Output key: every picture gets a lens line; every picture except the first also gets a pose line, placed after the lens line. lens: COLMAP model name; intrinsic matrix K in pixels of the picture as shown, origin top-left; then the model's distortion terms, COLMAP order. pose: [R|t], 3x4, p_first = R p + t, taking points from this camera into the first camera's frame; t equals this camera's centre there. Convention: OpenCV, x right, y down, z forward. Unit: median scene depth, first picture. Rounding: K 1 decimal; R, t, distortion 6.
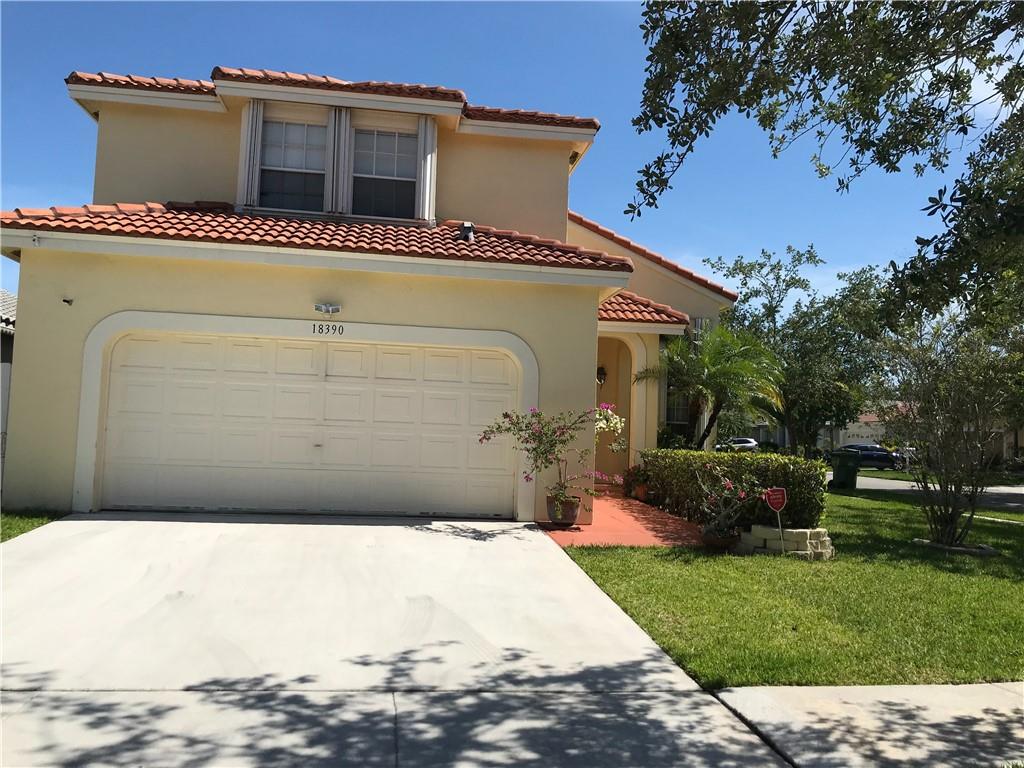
lens RADIAL K [[854.6, 0, 510.7], [0, 854.6, 381.7], [0, 0, 1]] dist [0.058142, -0.053793]
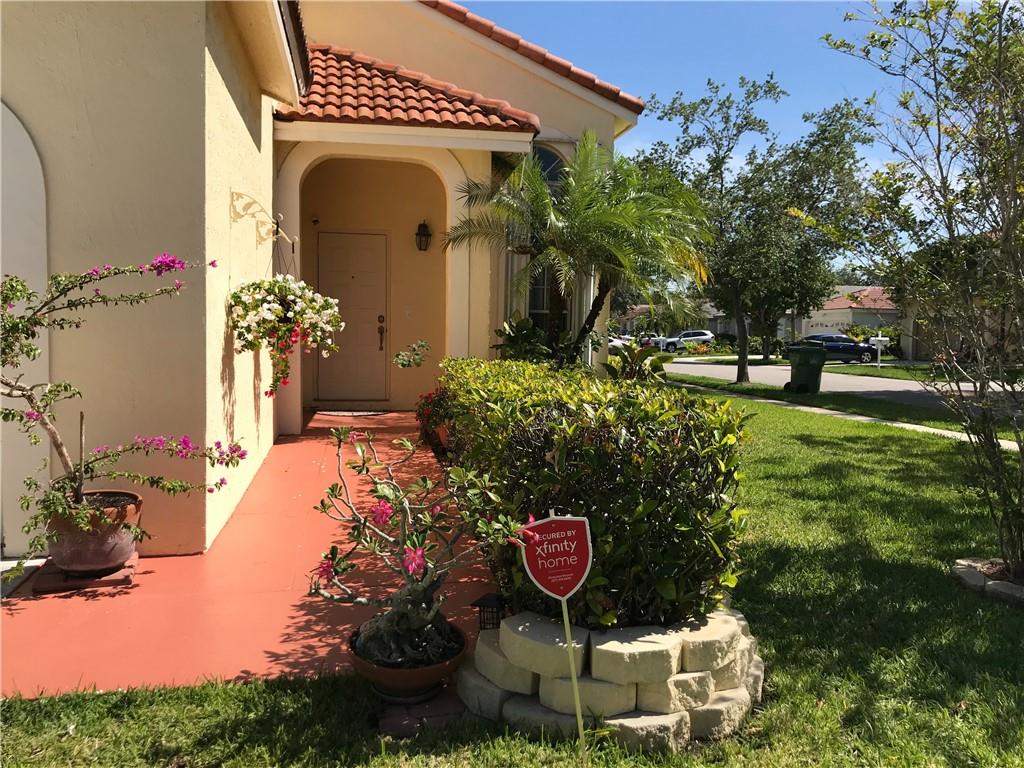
lens RADIAL K [[854.6, 0, 511.8], [0, 854.6, 386.0], [0, 0, 1]] dist [0.058142, -0.053793]
pose [[0.999030, -0.023863, 0.036998, 0.086005], [0.019039, 0.991891, 0.125660, 0.013734], [-0.039696, -0.124834, 0.991383, 0.219965]]
